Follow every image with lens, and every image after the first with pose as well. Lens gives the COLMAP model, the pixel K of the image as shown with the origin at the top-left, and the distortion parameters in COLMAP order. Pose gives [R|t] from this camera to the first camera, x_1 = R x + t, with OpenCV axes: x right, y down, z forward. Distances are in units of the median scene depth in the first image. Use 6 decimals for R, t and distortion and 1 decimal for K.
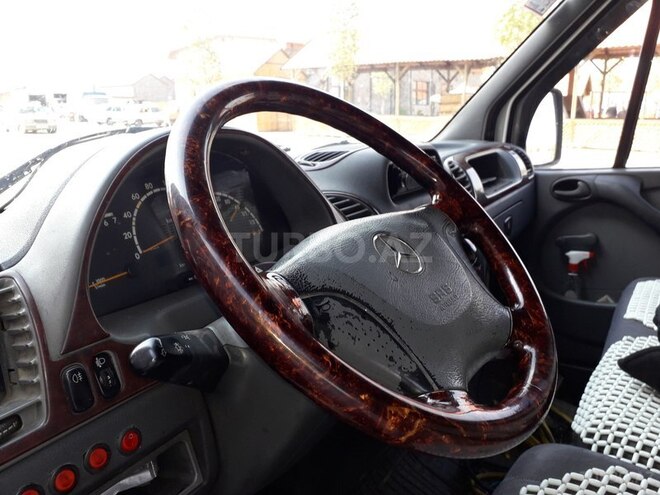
lens RADIAL K [[525.1, 0, 331.4], [0, 525.1, 257.0], [0, 0, 1]] dist [0.068405, -0.092504]
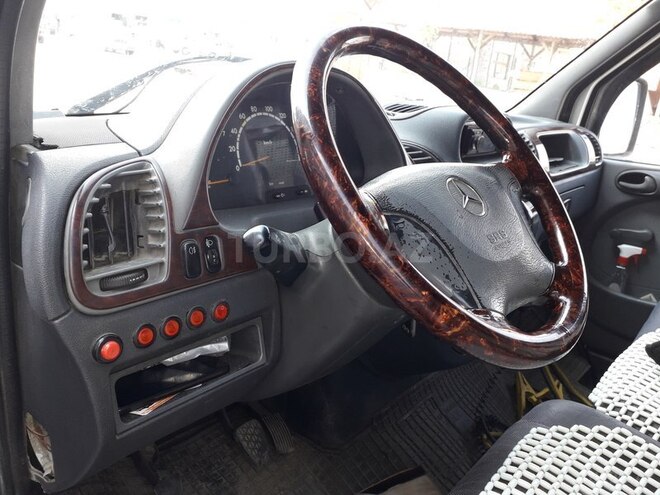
lens RADIAL K [[525.1, 0, 331.4], [0, 525.1, 257.0], [0, 0, 1]] dist [0.068405, -0.092504]
pose [[0.982776, 0.169765, -0.073010, -0.049928], [-0.163801, 0.983150, 0.081156, 0.069964], [0.085558, -0.067799, 0.994024, -0.163648]]
